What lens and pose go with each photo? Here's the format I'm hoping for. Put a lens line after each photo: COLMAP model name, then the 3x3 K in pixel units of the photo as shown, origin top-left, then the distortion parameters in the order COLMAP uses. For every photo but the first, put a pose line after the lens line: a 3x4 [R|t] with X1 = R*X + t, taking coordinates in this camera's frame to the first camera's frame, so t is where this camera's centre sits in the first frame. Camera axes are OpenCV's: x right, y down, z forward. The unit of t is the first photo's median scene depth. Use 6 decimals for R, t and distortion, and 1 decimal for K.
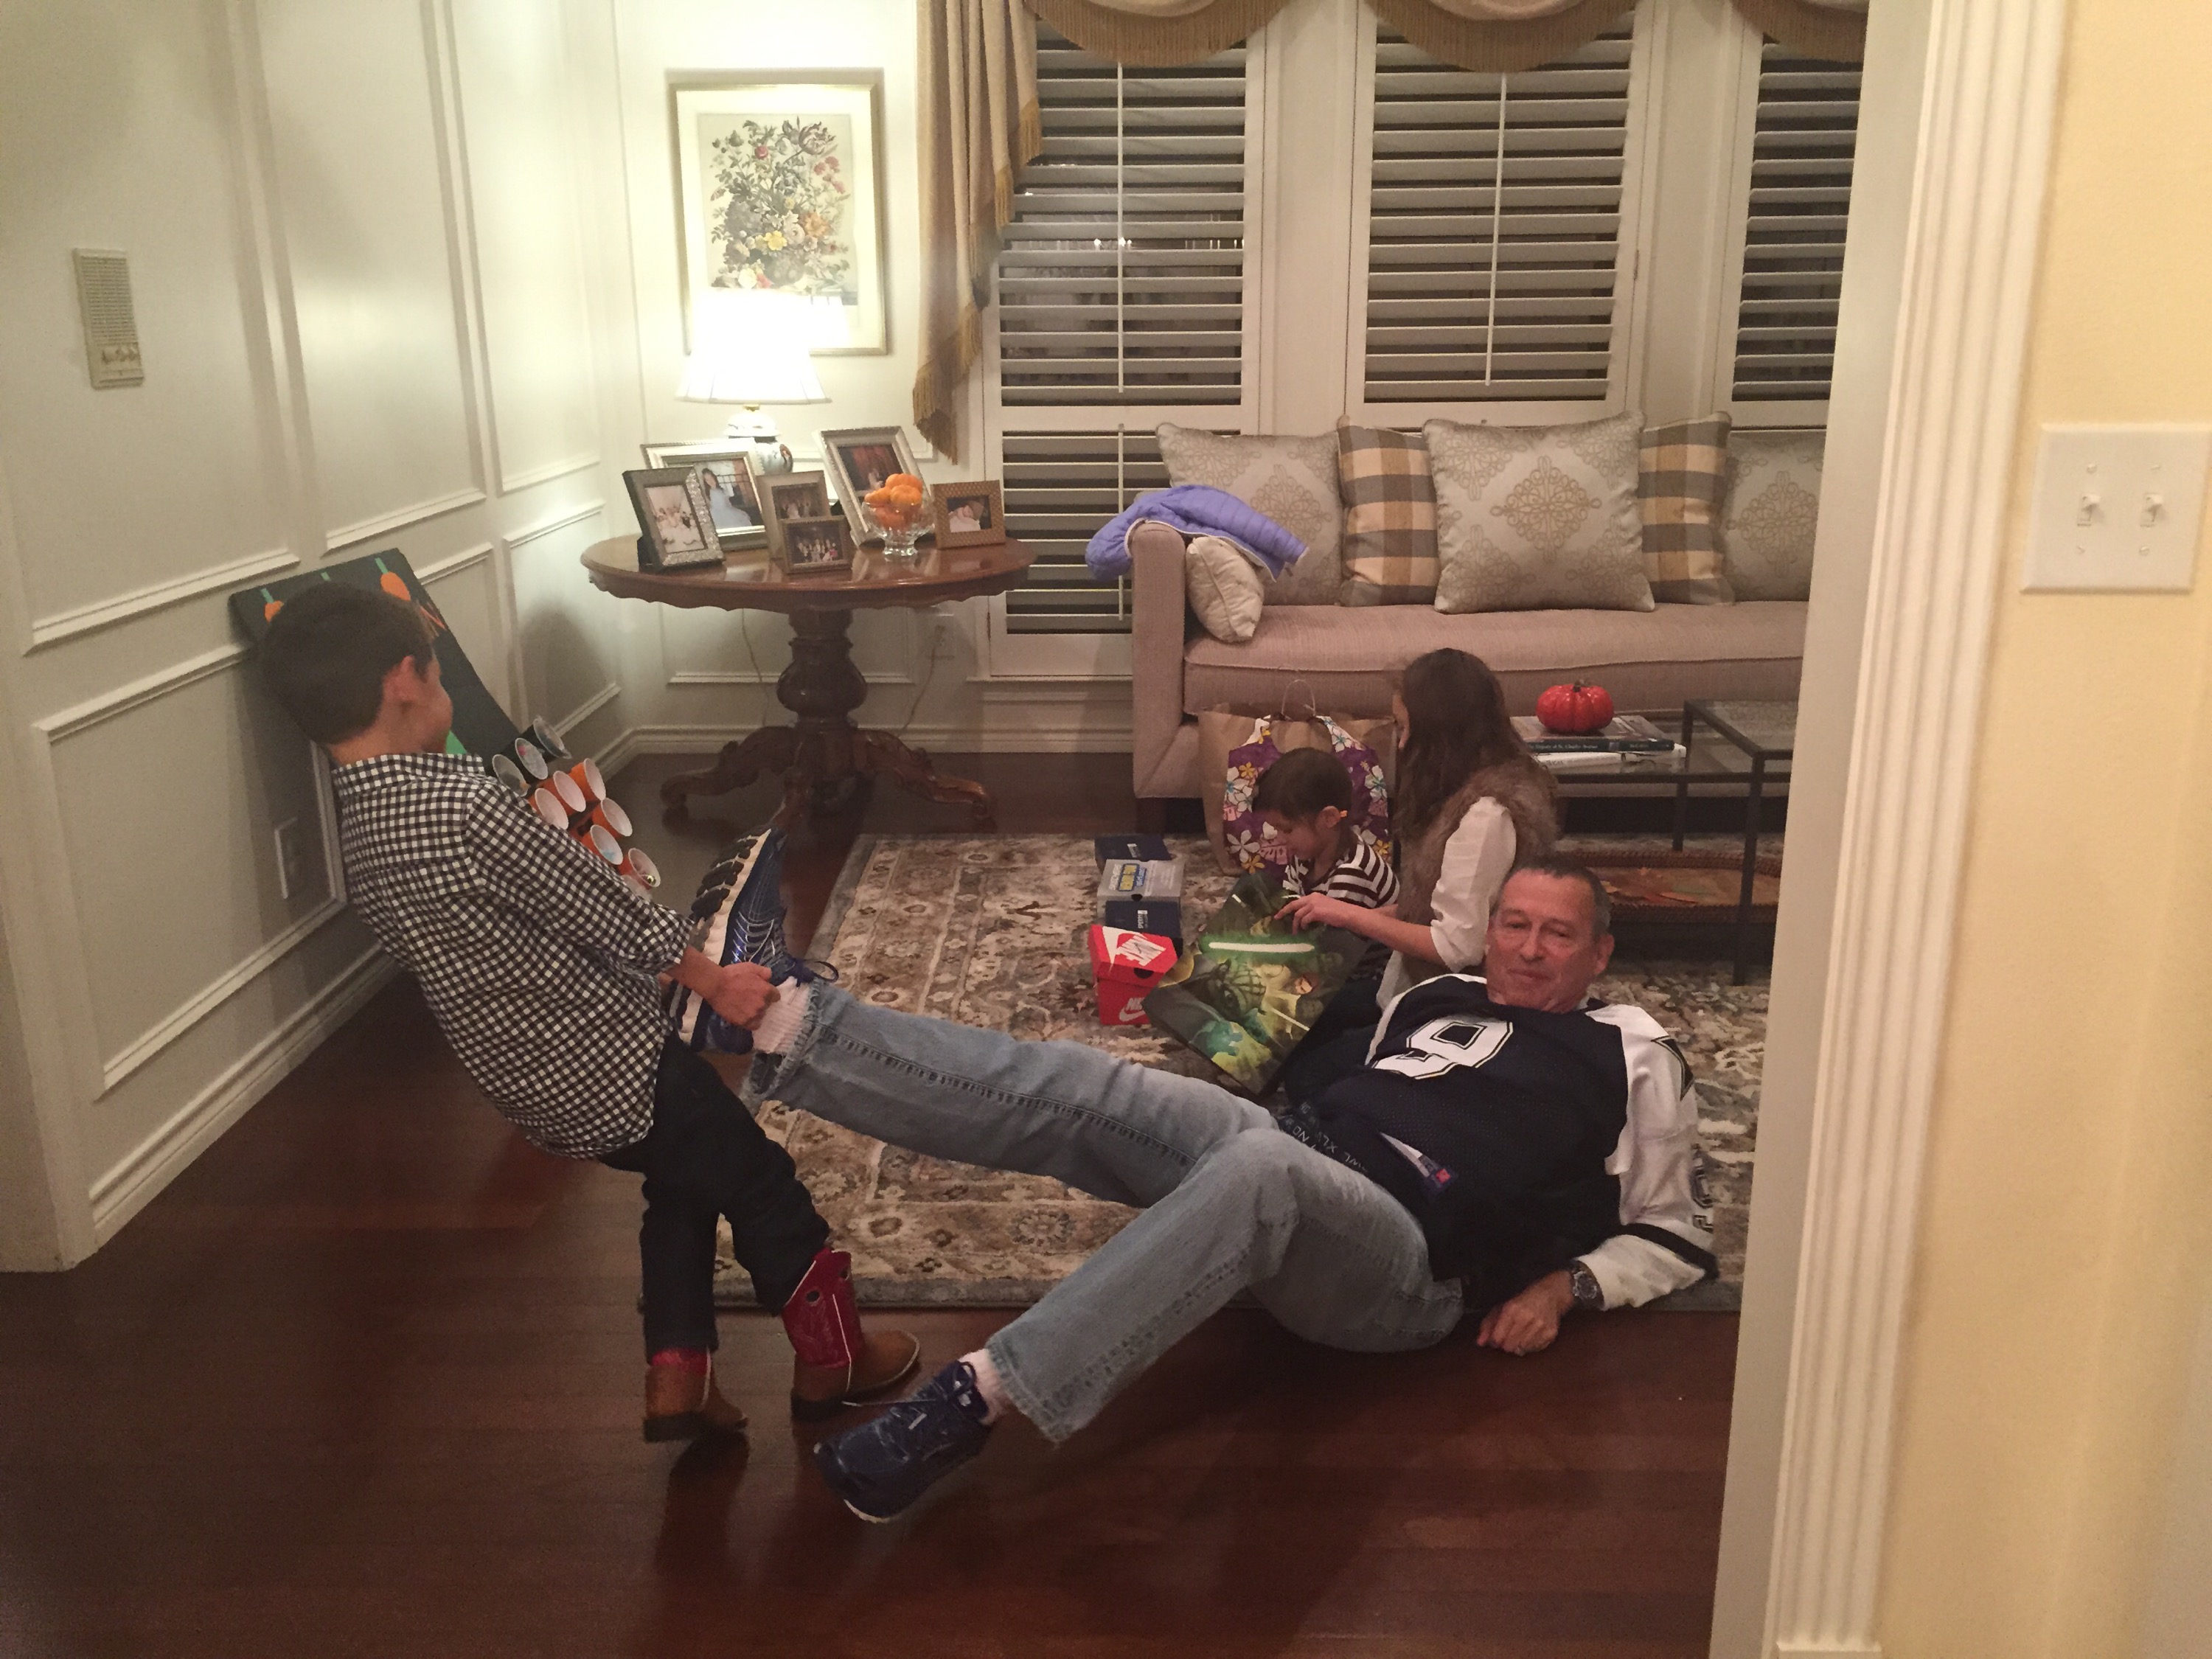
lens RADIAL K [[1895.6, 0, 1108.2], [0, 1895.6, 839.2], [0, 0, 1]] dist [0.062565, -0.084515]
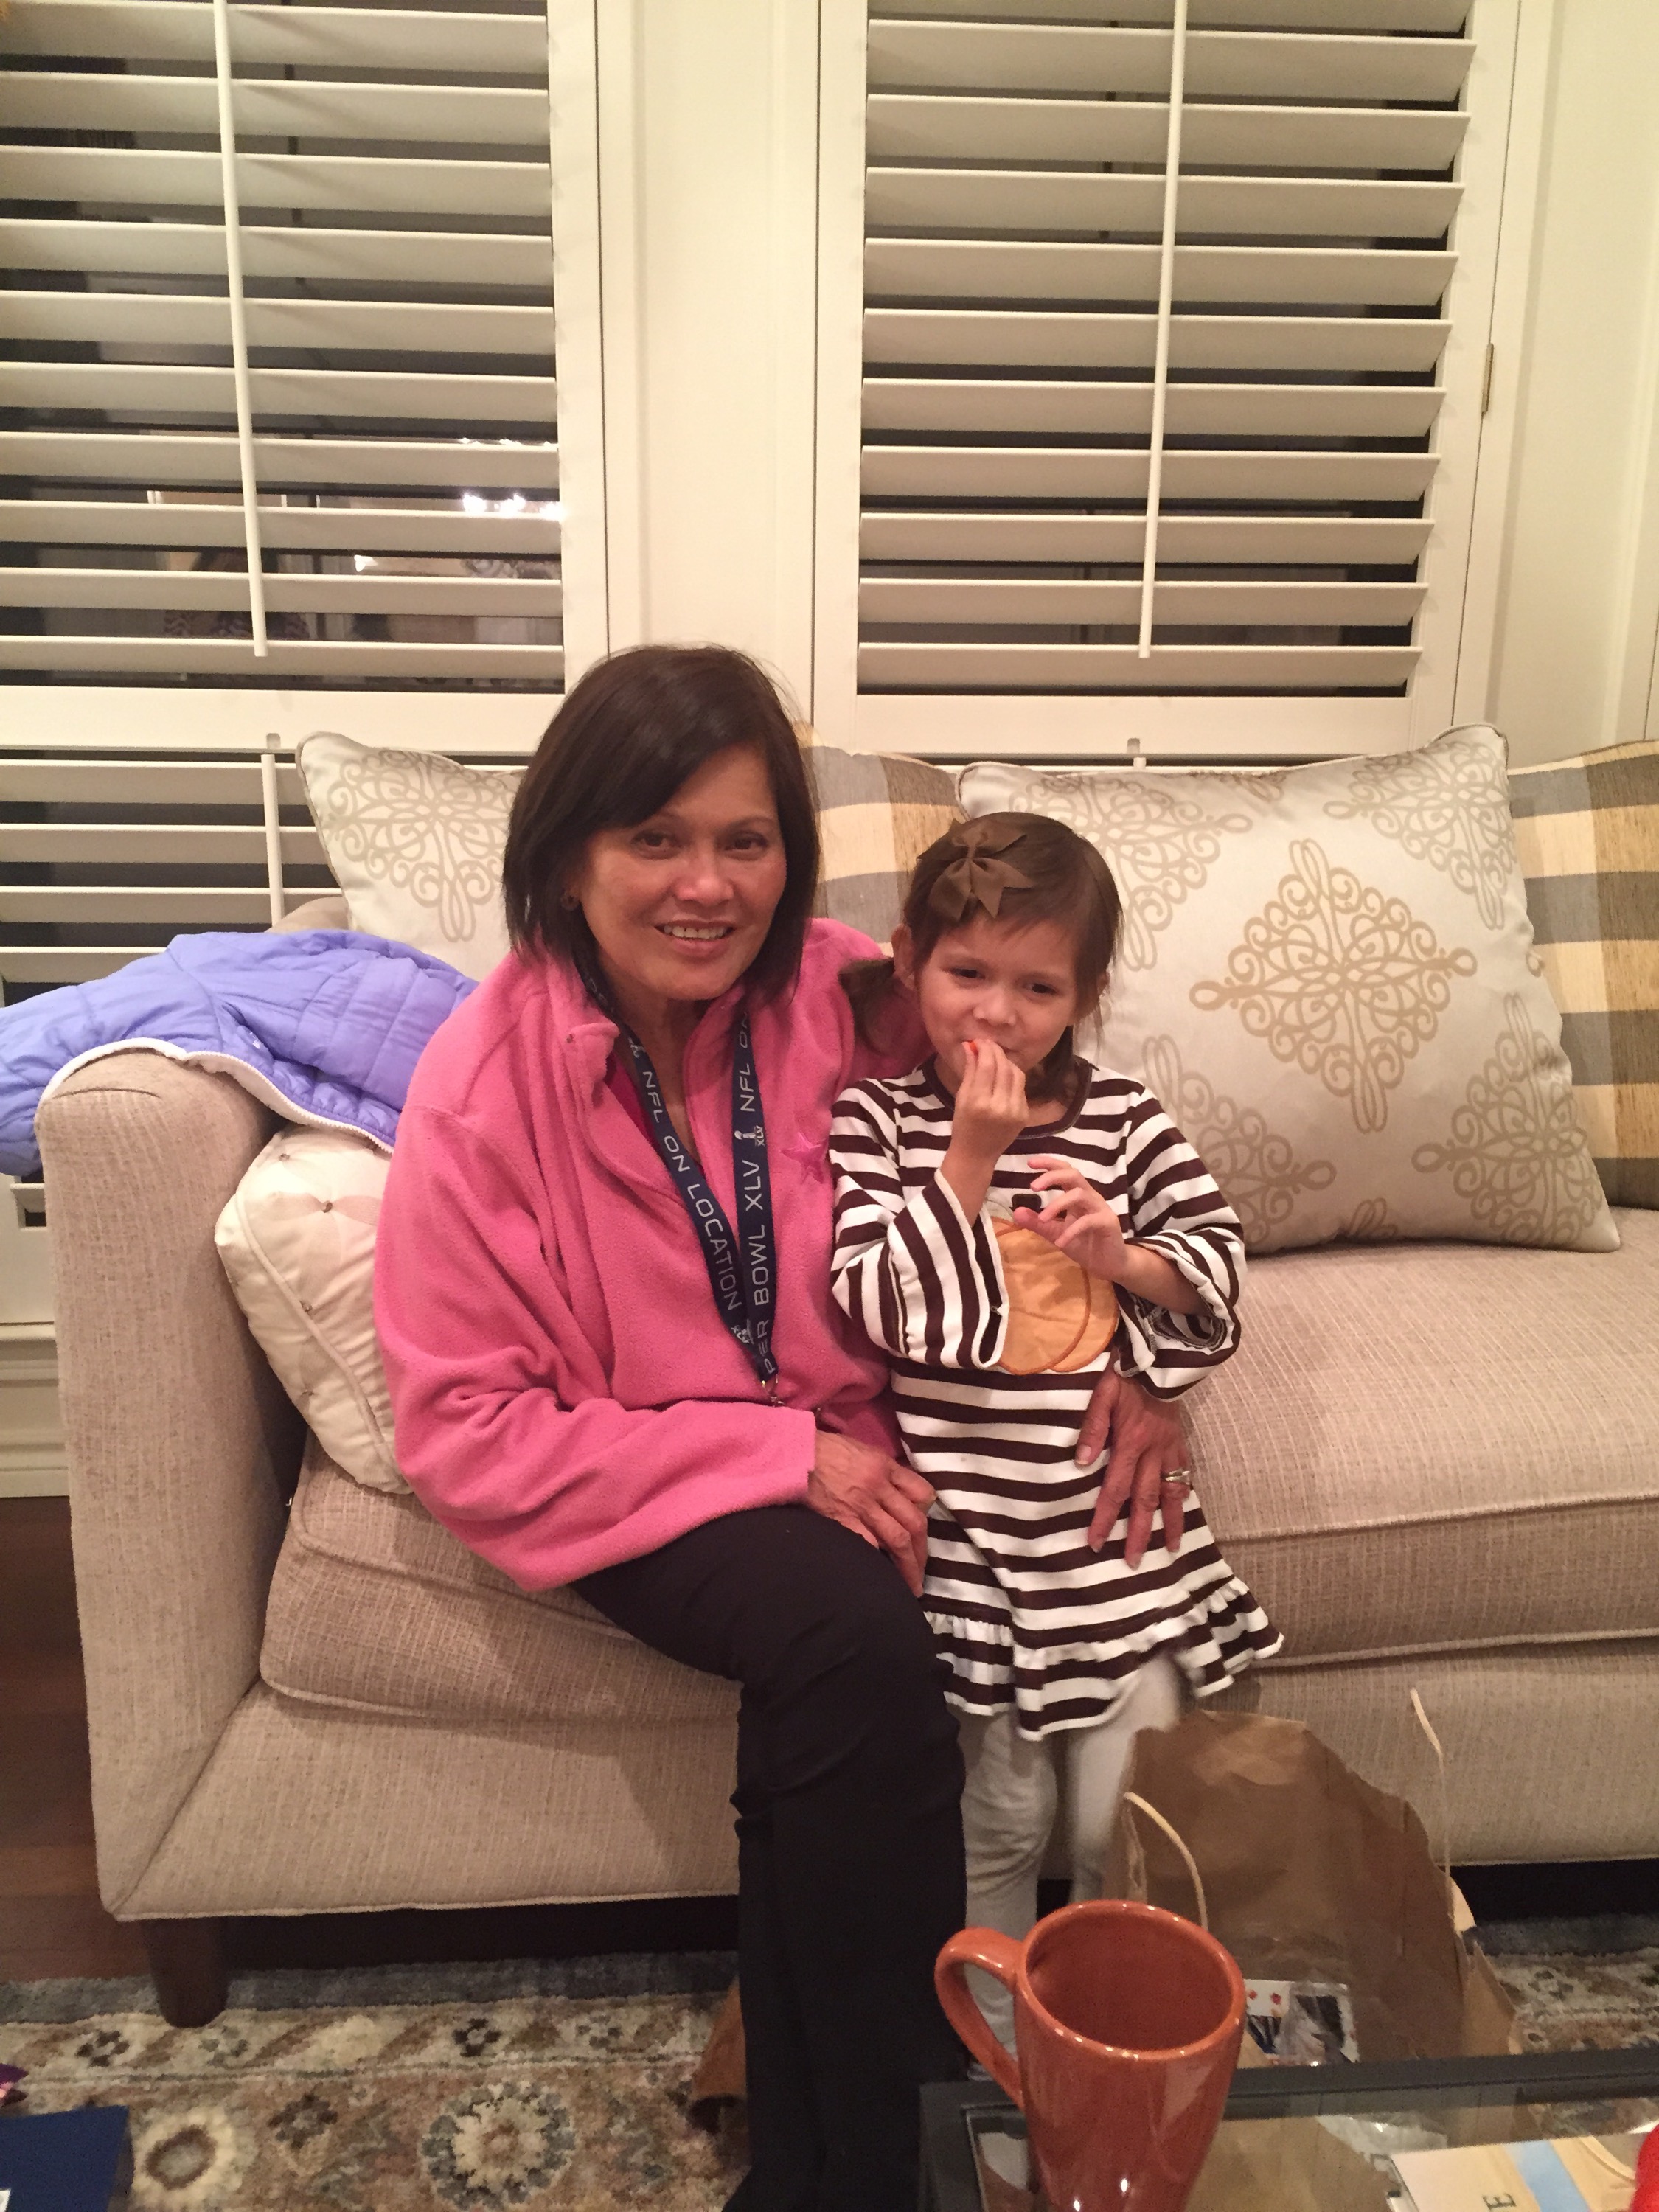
lens RADIAL K [[1895.6, 0, 828.4], [0, 1895.6, 1102.1], [0, 0, 1]] dist [0.062565, -0.084515]
pose [[0.996406, -0.005510, 0.084525, 0.093249], [0.008195, 0.999472, -0.031448, -0.127375], [-0.084307, 0.032028, 0.995925, 0.591625]]
